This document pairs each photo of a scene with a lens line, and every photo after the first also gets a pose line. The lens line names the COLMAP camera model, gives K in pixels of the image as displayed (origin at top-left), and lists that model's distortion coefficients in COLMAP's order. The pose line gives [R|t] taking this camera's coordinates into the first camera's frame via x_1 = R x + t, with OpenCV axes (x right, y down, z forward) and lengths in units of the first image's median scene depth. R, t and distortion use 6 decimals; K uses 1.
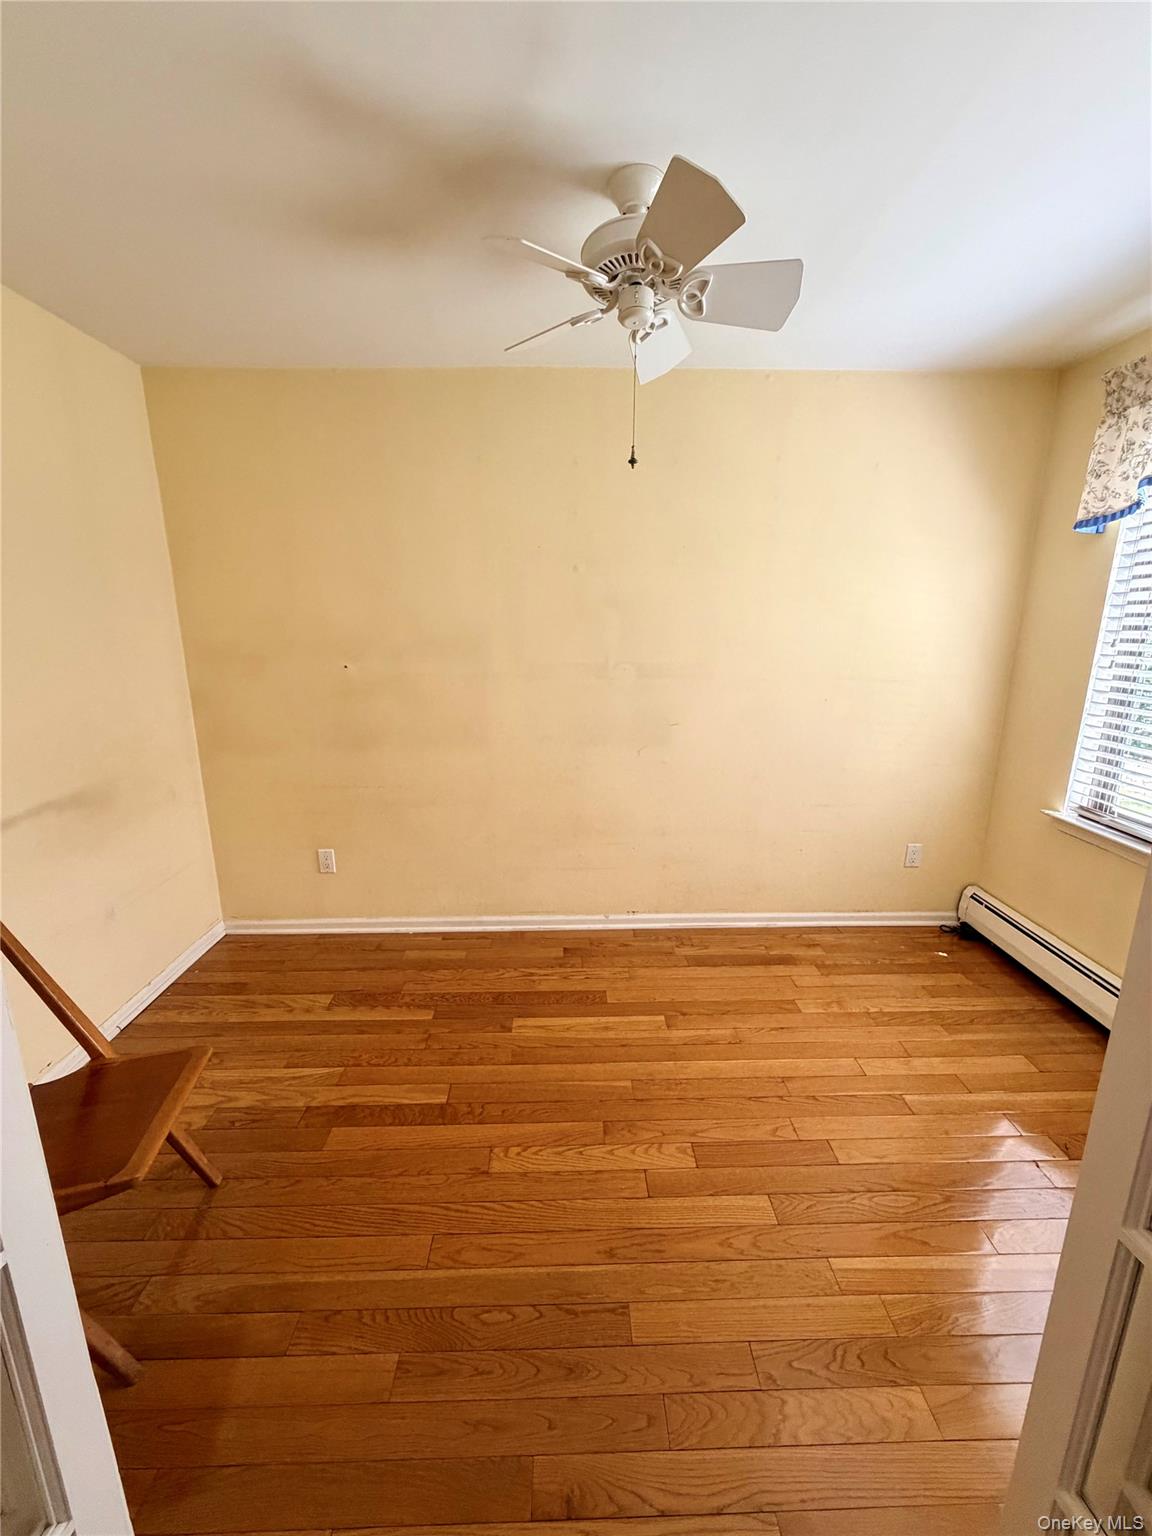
lens RADIAL K [[611.9, 0, 578.6], [0, 611.9, 762.6], [0, 0, 1]] dist [-0.002504, 0.000212]
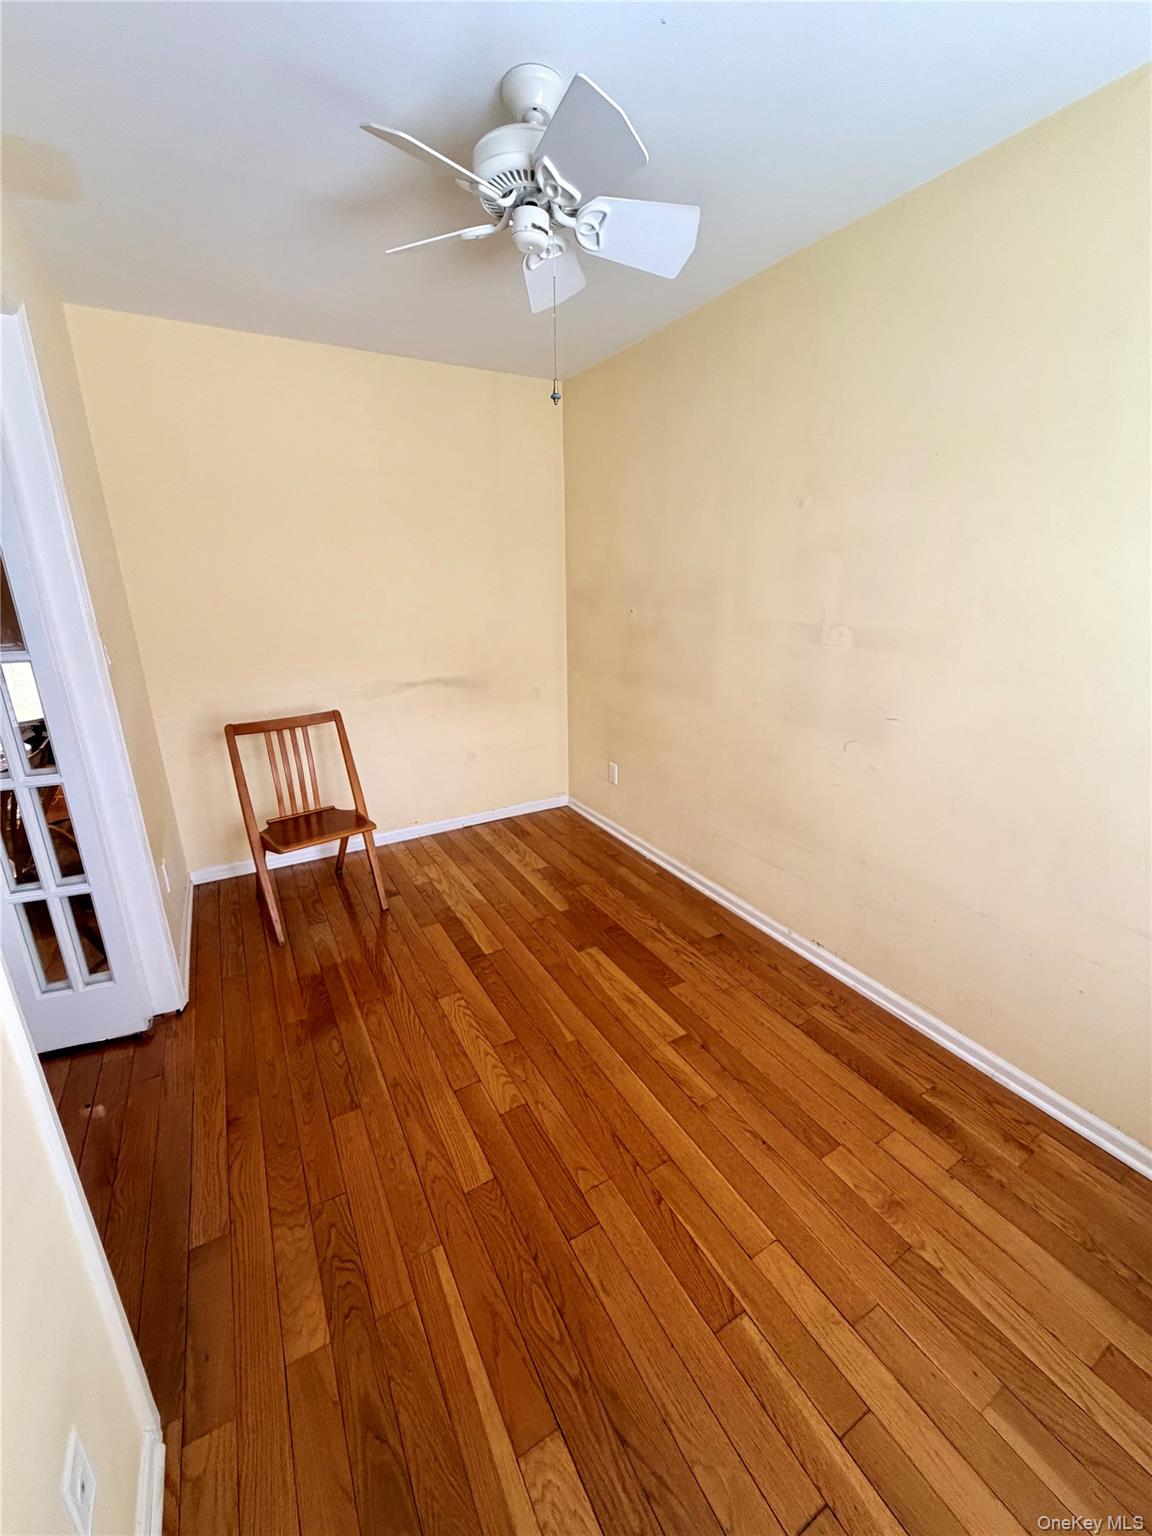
lens RADIAL K [[611.9, 0, 575.5], [0, 611.9, 765.2], [0, 0, 1]] dist [-0.002504, 0.000212]
pose [[0.478322, 0.264049, -0.837547, 0.716474], [-0.194911, 0.961859, 0.191927, -0.092437], [0.856281, 0.071444, 0.511545, 0.404755]]
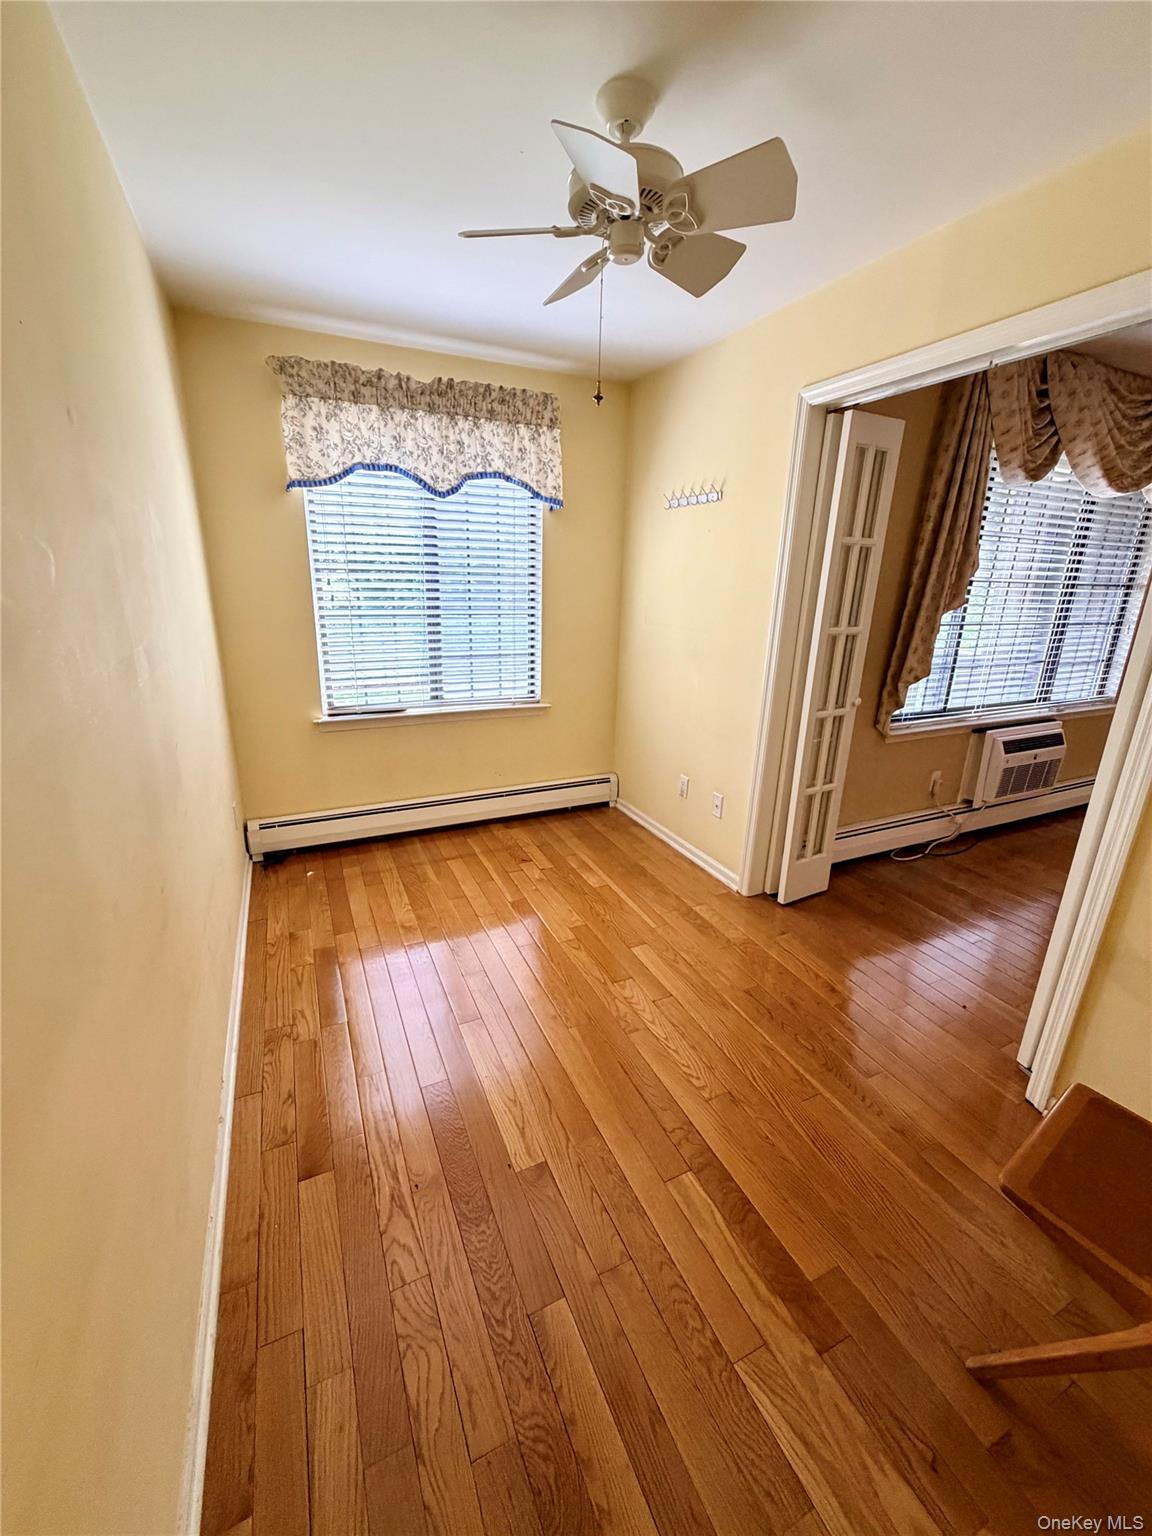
lens RADIAL K [[611.9, 0, 572.1], [0, 611.9, 761.2], [0, 0, 1]] dist [-0.002504, 0.000212]
pose [[-0.399628, -0.280767, 0.872621, -0.607713], [0.186525, 0.907118, 0.377287, -0.240024], [-0.897500, 0.313540, -0.310140, 1.041332]]
